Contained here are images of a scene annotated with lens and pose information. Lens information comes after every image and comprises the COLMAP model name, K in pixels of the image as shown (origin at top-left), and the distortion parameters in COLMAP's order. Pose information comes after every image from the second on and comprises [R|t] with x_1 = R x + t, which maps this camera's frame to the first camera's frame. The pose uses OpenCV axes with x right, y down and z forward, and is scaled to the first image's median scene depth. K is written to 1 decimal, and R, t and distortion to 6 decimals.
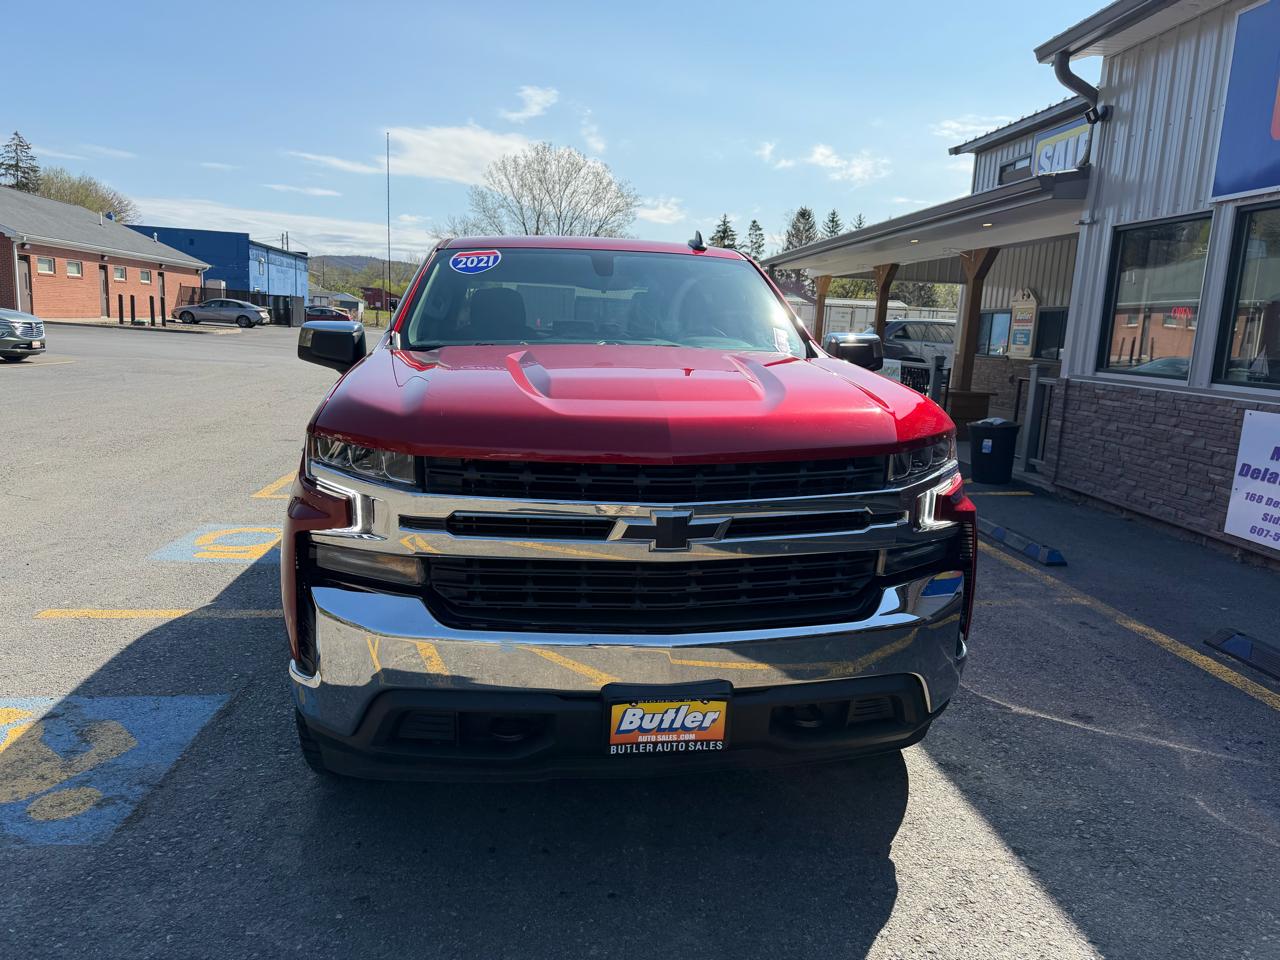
lens RADIAL K [[912.4, 0, 632.9], [0, 912.4, 472.1], [0, 0, 1]] dist [0.037039, -0.038887]
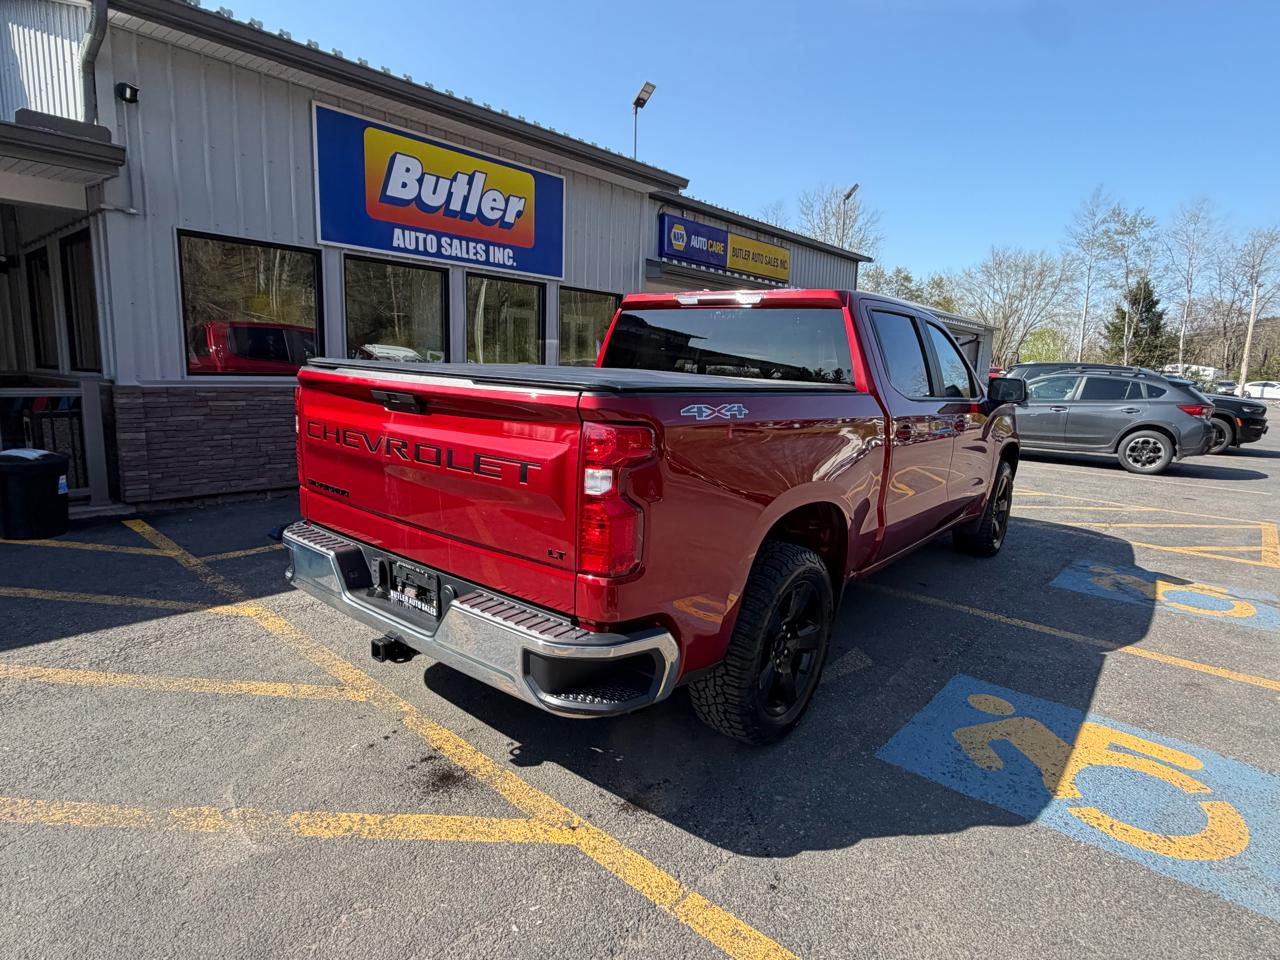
lens RADIAL K [[698.0, 0, 635.0], [0, 698.0, 478.9], [0, 0, 1]] dist [0.003366, -0.001090]
pose [[-0.690122, -0.180915, 0.700715, -0.485153], [0.052345, 0.953234, 0.297666, -0.256047], [-0.721797, 0.242105, -0.648378, 1.479830]]
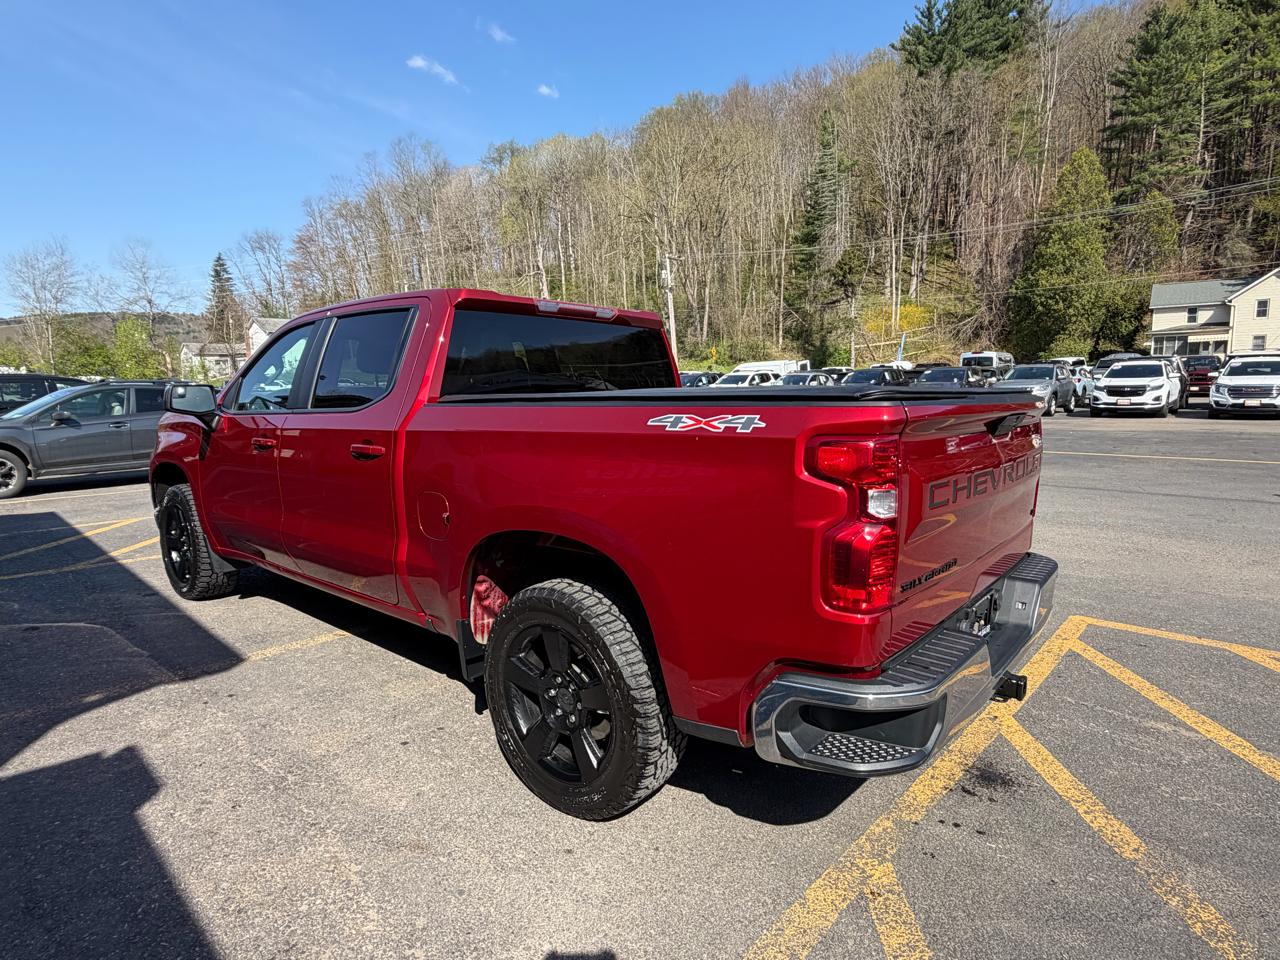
lens RADIAL K [[698.0, 0, 637.5], [0, 698.0, 479.3], [0, 0, 1]] dist [0.003366, -0.001090]
pose [[-0.742025, 0.063513, -0.667357, 0.302426], [-0.119344, 0.967084, 0.224735, -0.214513], [0.659664, 0.246404, -0.710020, 1.450851]]
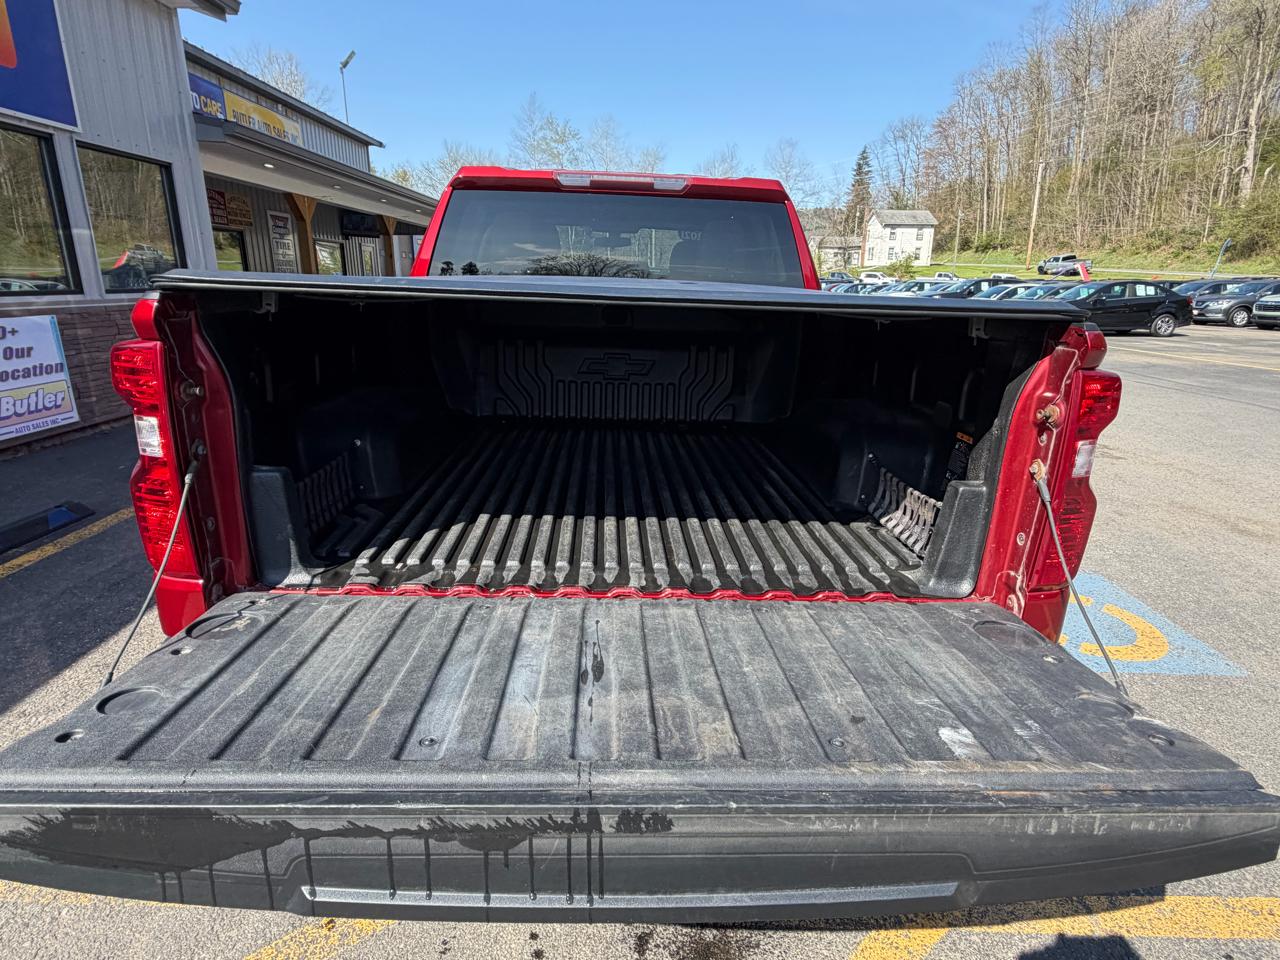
lens RADIAL K [[698.0, 0, 635.7], [0, 698.0, 480.7], [0, 0, 1]] dist [0.003366, -0.001090]
pose [[-0.994323, -0.082062, 0.067733, -0.116237], [-0.045047, 0.901350, 0.430743, -0.241121], [-0.096399, 0.425247, -0.899929, 1.498294]]
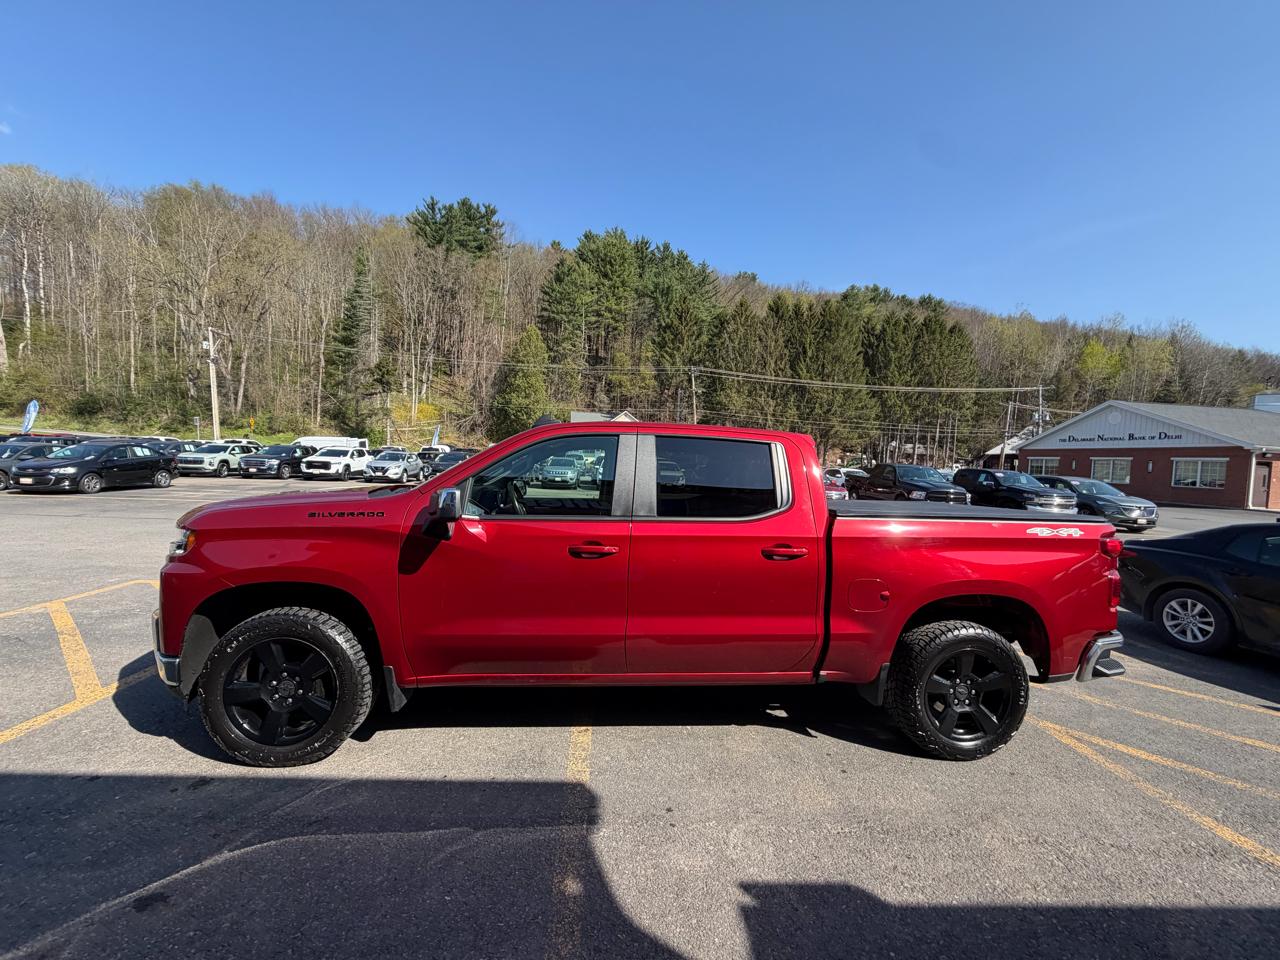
lens RADIAL K [[506.4, 0, 642.7], [0, 506.4, 478.2], [0, 0, 1]] dist [0.002105, -0.000305]
pose [[-0.027809, -0.014709, -0.999505, 0.582583], [-0.200656, 0.979622, -0.008833, -0.136656], [0.979267, 0.200311, -0.030194, 0.837862]]
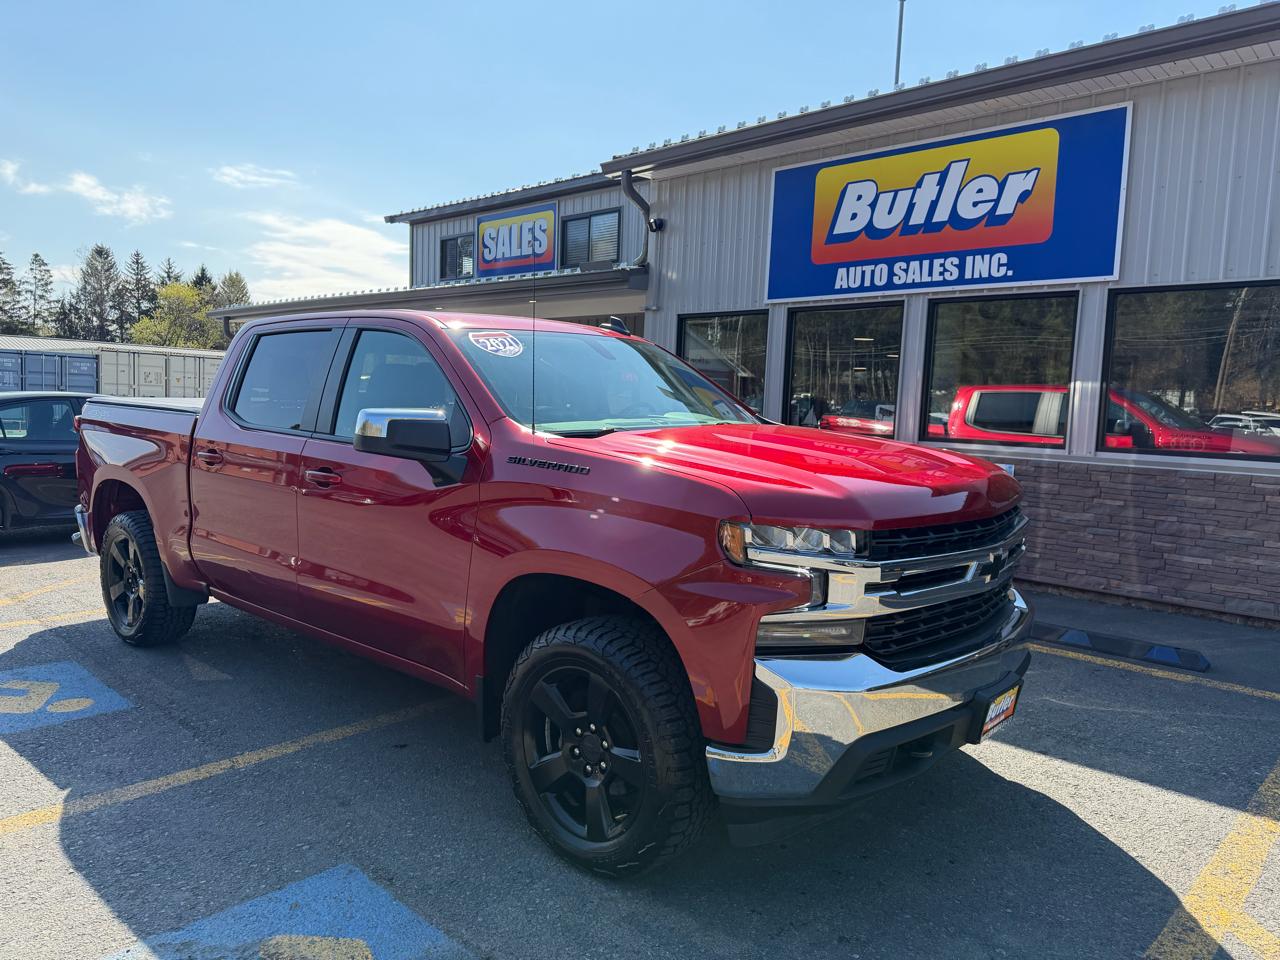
lens RADIAL K [[912.4, 0, 622.0], [0, 912.4, 476.0], [0, 0, 1]] dist [0.037039, -0.038887]
pose [[0.760938, -0.071849, 0.644834, -0.453674], [0.103224, 0.994597, -0.010990, -0.042055], [-0.640560, 0.074925, 0.764244, 0.107528]]
